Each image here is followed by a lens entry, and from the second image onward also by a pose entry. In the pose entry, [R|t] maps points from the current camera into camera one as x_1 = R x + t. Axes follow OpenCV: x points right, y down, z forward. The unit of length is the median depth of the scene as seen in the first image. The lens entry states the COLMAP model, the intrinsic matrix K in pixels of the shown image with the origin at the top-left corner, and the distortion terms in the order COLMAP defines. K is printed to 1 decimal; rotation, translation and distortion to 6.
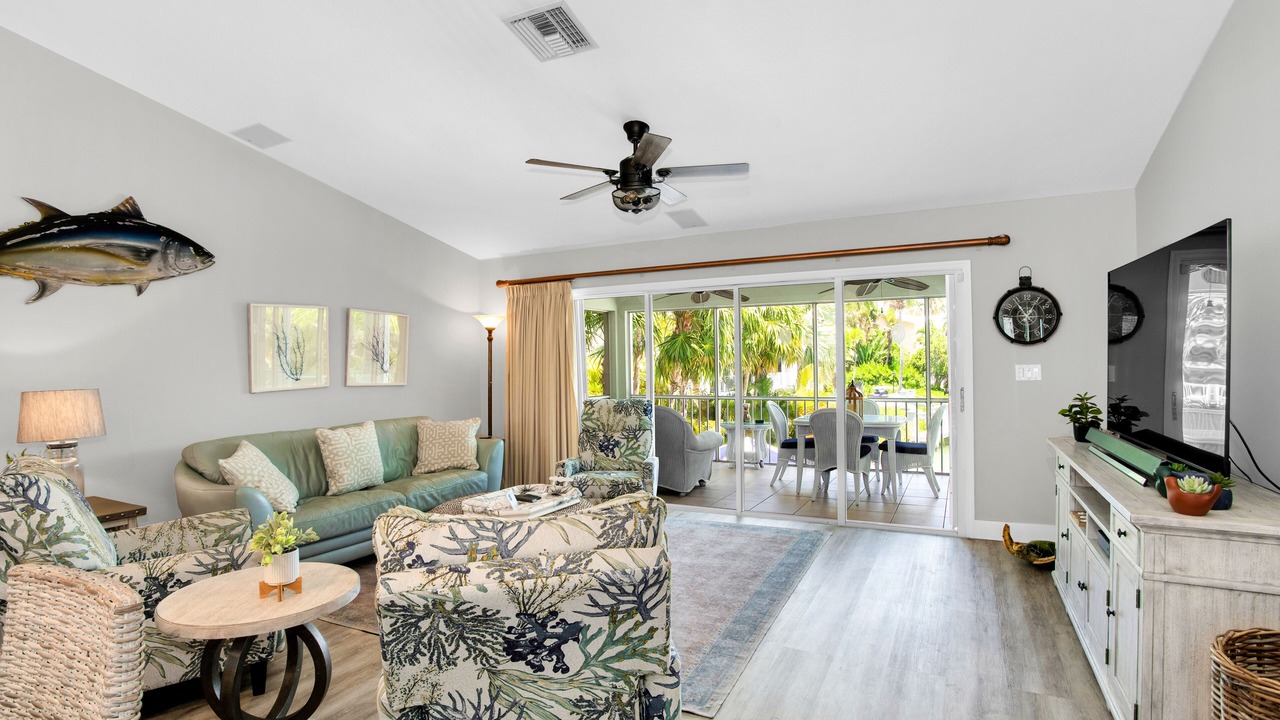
lens RADIAL K [[644.2, 0, 640.0], [0, 644.2, 360.0], [0, 0, 1]] dist [-0.069055, 0.027478]
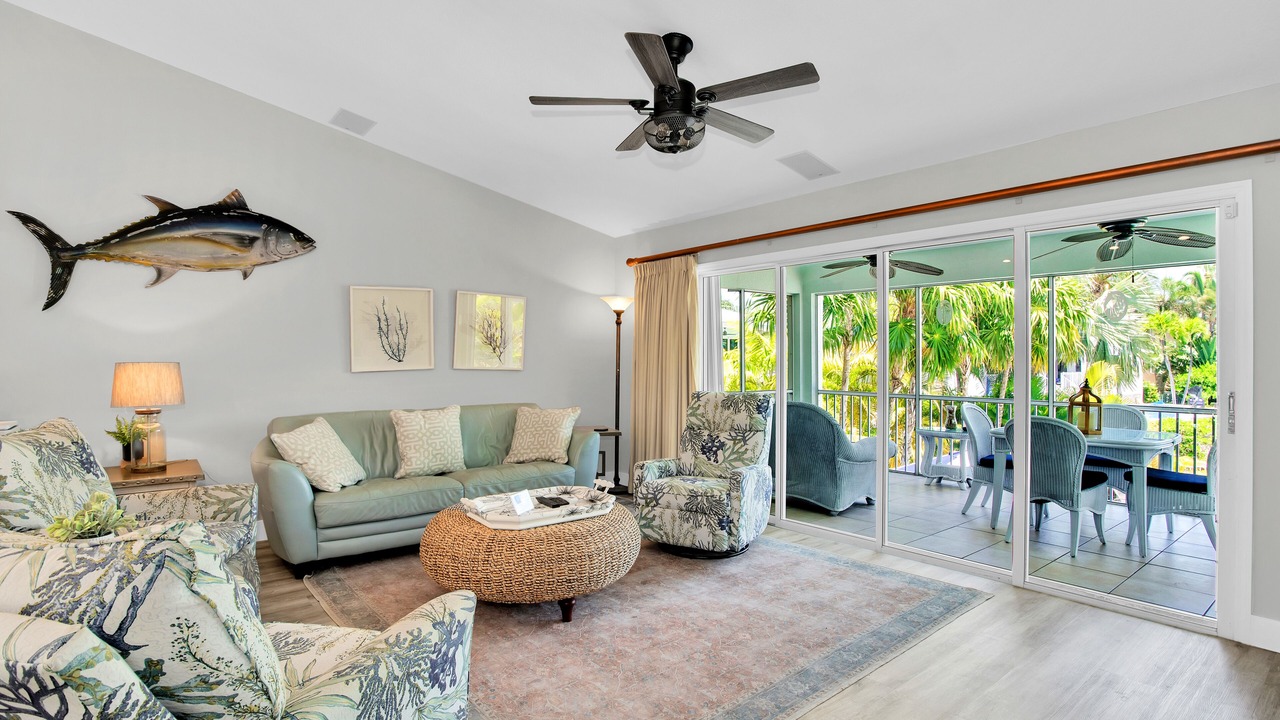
lens RADIAL K [[644.2, 0, 640.0], [0, 644.2, 360.0], [0, 0, 1]] dist [-0.069055, 0.027478]
pose [[0.912598, 0.017170, -0.408497, 0.242250], [-0.013410, 0.999837, 0.012068, 0.012953], [0.408638, -0.005536, 0.912680, 0.237118]]
